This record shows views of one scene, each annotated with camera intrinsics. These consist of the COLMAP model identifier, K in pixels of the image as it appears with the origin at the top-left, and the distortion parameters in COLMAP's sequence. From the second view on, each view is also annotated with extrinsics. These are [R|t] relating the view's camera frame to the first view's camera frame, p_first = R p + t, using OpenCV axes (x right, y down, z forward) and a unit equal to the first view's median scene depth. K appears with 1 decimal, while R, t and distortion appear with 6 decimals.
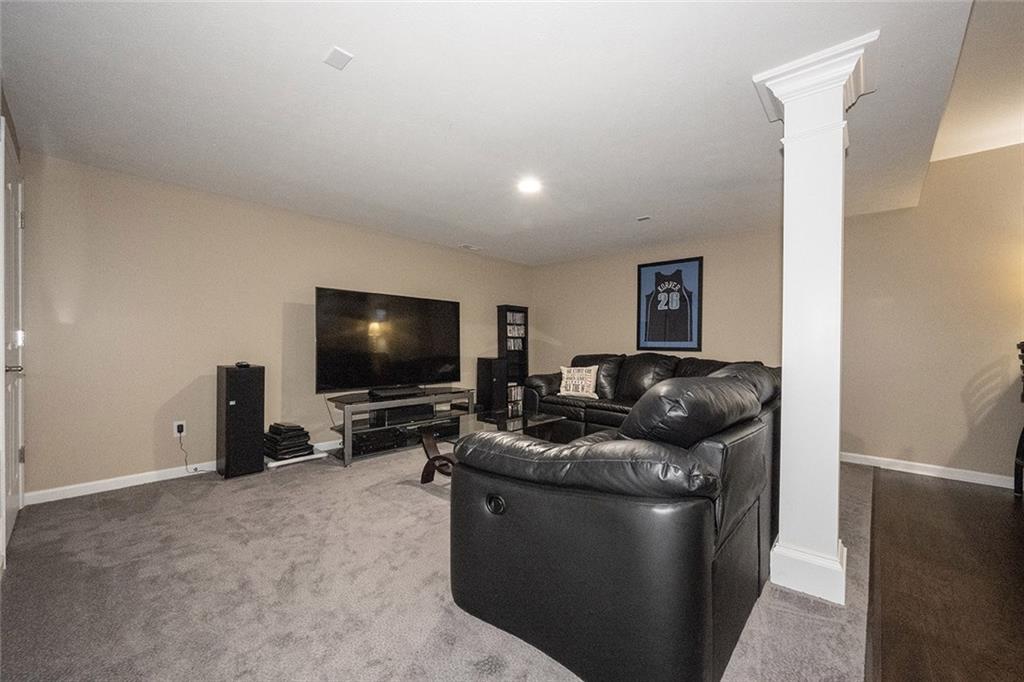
lens RADIAL K [[401.9, 0, 509.3], [0, 401.9, 343.4], [0, 0, 1]] dist [0.000495, -0.001234]
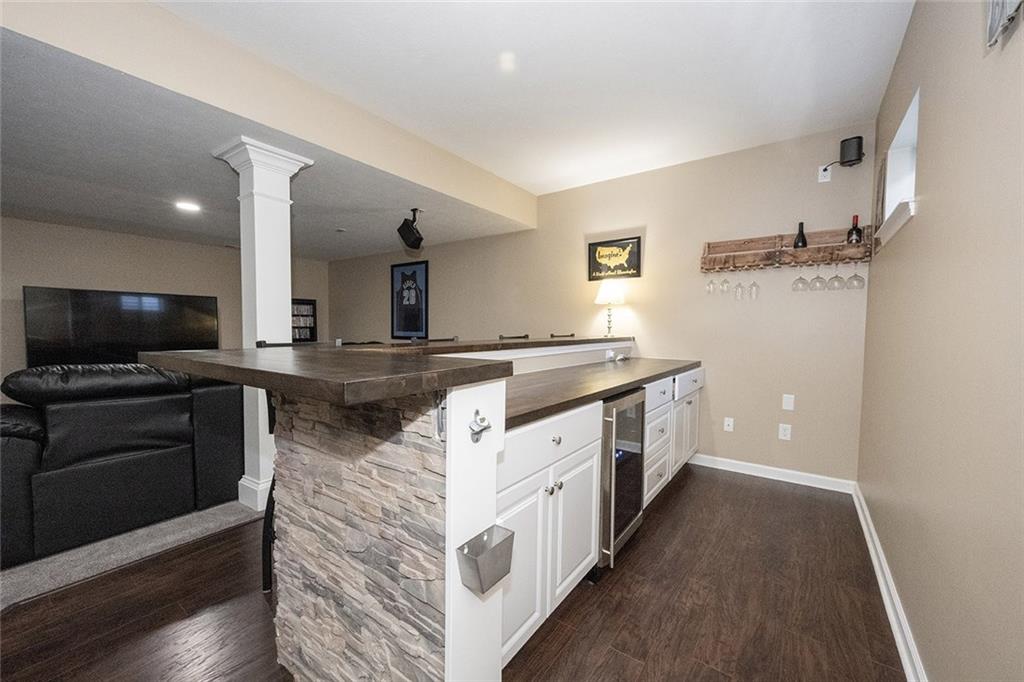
lens RADIAL K [[401.9, 0, 516.2], [0, 401.9, 344.1], [0, 0, 1]] dist [0.000495, -0.001234]
pose [[0.992266, -0.005429, 0.124010, 0.554401], [0.000353, 0.999162, 0.040921, -0.016262], [-0.124129, -0.040561, 0.991437, -0.206440]]
